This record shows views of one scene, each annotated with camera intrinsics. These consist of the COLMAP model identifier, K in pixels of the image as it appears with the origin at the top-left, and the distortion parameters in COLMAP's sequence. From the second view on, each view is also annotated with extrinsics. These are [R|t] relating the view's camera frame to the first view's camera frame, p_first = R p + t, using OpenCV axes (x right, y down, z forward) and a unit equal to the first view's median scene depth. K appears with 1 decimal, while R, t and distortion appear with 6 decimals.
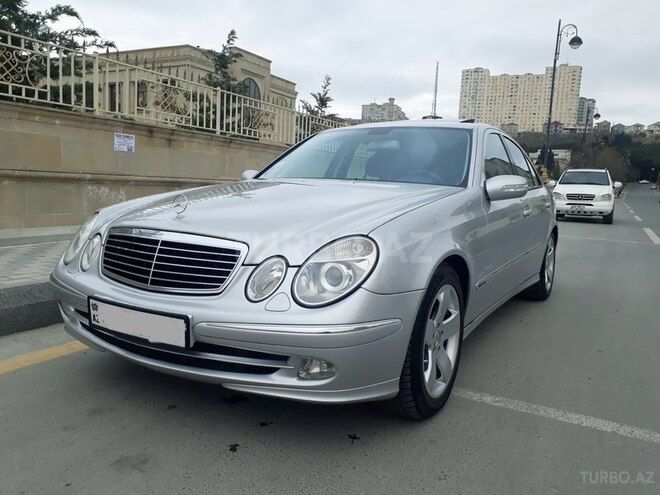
lens RADIAL K [[528.7, 0, 331.8], [0, 528.7, 248.3], [0, 0, 1]] dist [0.023151, -0.037581]
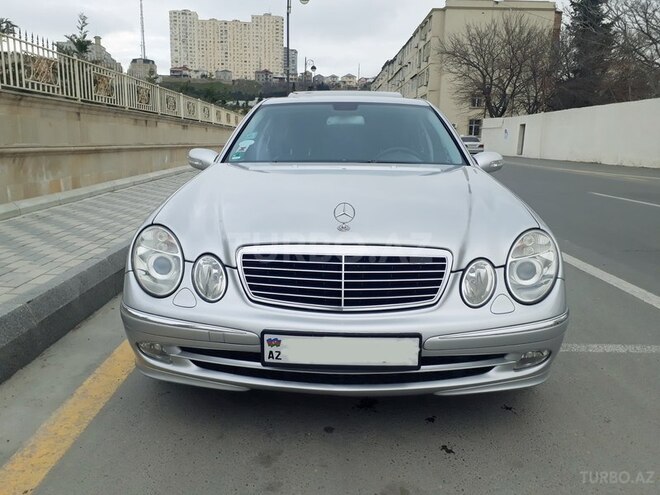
lens RADIAL K [[528.7, 0, 329.5], [0, 528.7, 250.5], [0, 0, 1]] dist [0.023151, -0.037581]
pose [[0.875085, -0.123697, 0.467895, -0.669226], [0.077023, 0.990059, 0.117688, -0.115163], [-0.477801, -0.066948, 0.875913, 0.199544]]
